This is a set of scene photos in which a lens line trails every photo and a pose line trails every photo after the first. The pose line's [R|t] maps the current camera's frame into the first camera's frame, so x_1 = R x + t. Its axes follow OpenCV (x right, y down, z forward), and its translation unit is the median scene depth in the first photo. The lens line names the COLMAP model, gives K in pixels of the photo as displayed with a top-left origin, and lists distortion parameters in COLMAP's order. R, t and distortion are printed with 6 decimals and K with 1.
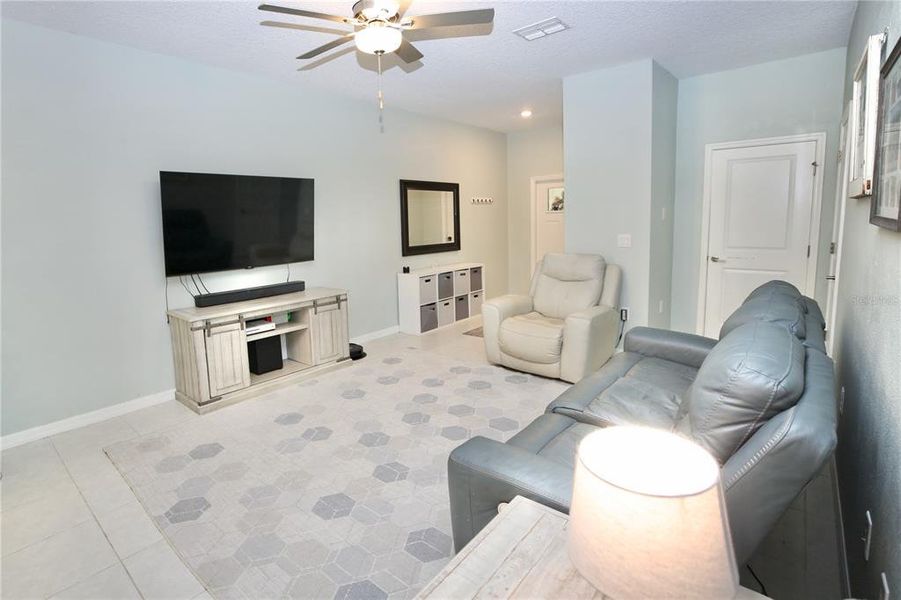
lens RADIAL K [[429.0, 0, 417.2], [0, 429.0, 285.5], [0, 0, 1]] dist [-0.039389, -0.000533]
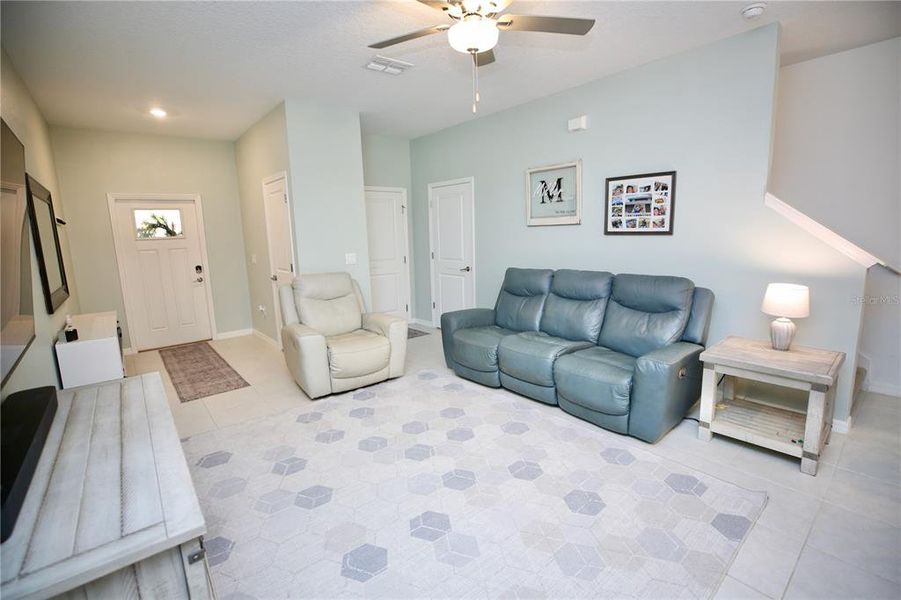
lens RADIAL K [[408.3, 0, 436.2], [0, 408.3, 297.0], [0, 0, 1]] dist [-0.039243, 0.009046]
pose [[0.175067, -0.130964, 0.975807, -0.672062], [0.172325, 0.979890, 0.100595, -0.082348], [-0.969358, 0.150545, 0.194115, 0.622034]]
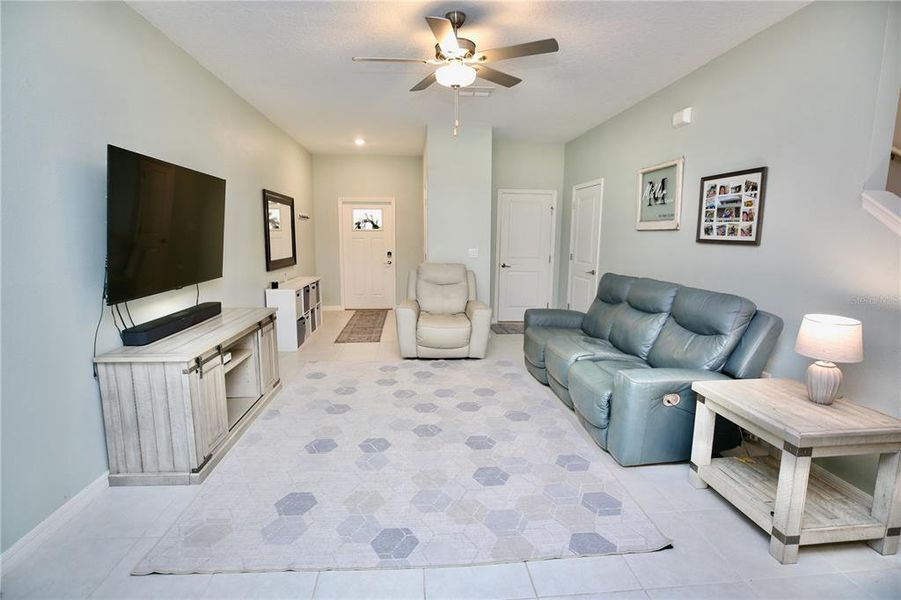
lens RADIAL K [[408.3, 0, 432.0], [0, 408.3, 290.0], [0, 0, 1]] dist [-0.039243, 0.009046]
pose [[0.710205, -0.061713, 0.701284, -0.612083], [0.077944, 0.996919, 0.008792, -0.009000], [-0.699666, 0.048417, 0.712827, 0.165703]]
